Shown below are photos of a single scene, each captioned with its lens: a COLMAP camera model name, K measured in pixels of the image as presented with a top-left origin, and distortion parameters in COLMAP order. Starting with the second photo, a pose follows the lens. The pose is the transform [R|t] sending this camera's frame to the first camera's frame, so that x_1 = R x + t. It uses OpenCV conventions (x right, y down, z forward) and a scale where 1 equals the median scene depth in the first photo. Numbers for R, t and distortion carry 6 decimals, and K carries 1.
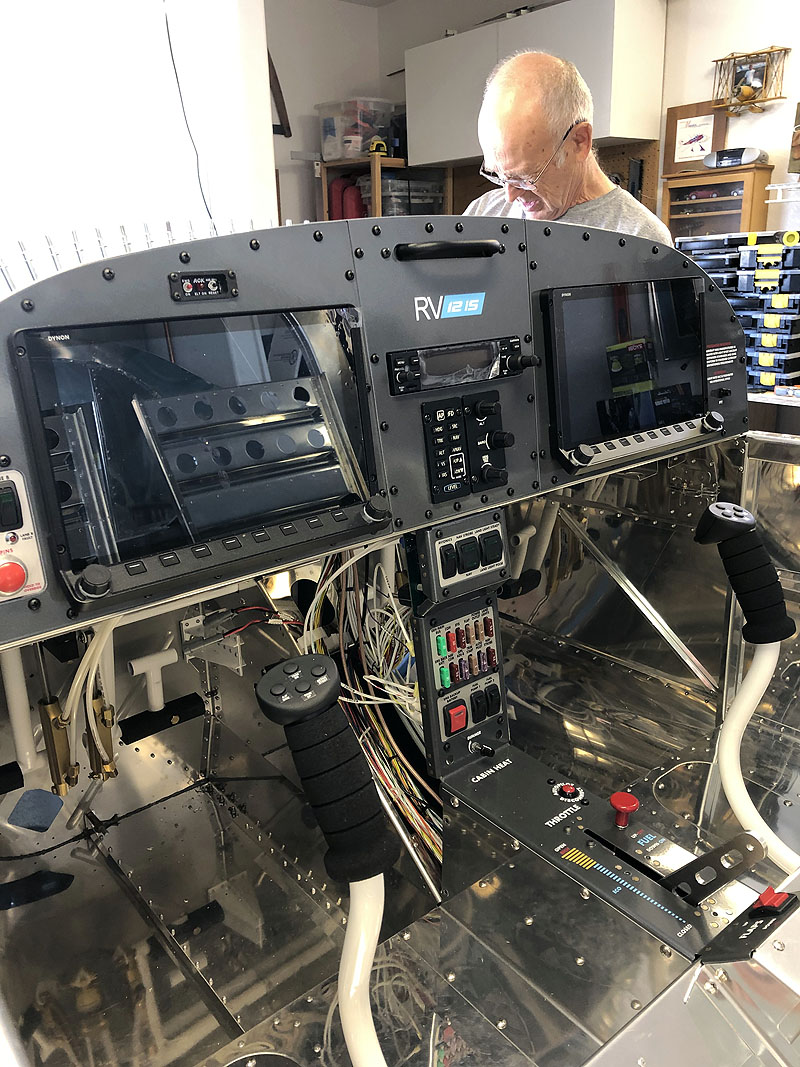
lens RADIAL K [[867.2, 0, 406.6], [0, 867.2, 537.1], [0, 0, 1]] dist [0.035350, -0.040516]
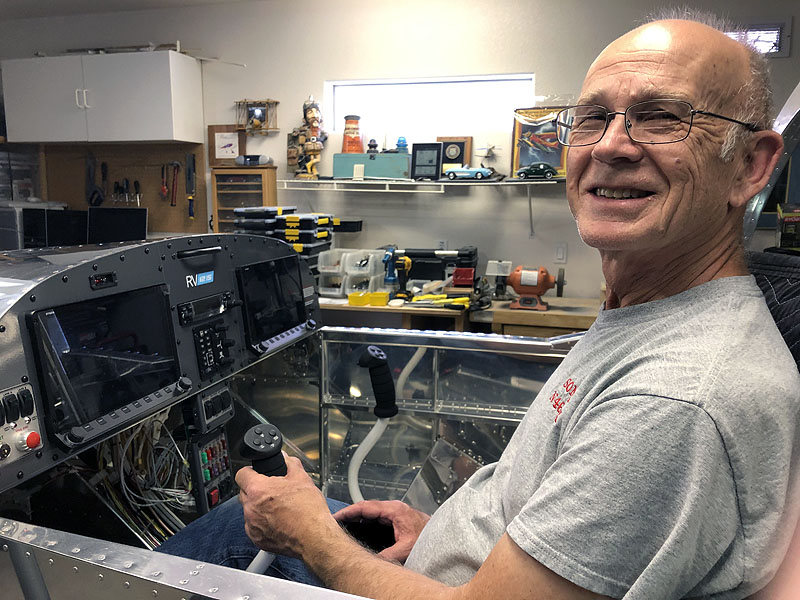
lens RADIAL K [[650.2, 0, 404.9], [0, 650.2, 304.0], [0, 0, 1]] dist [0.035350, -0.040516]
pose [[0.822066, -0.058990, 0.566328, -0.363367], [0.143849, 0.983871, -0.106324, 0.013207], [-0.550921, 0.168871, 0.817293, -0.404967]]
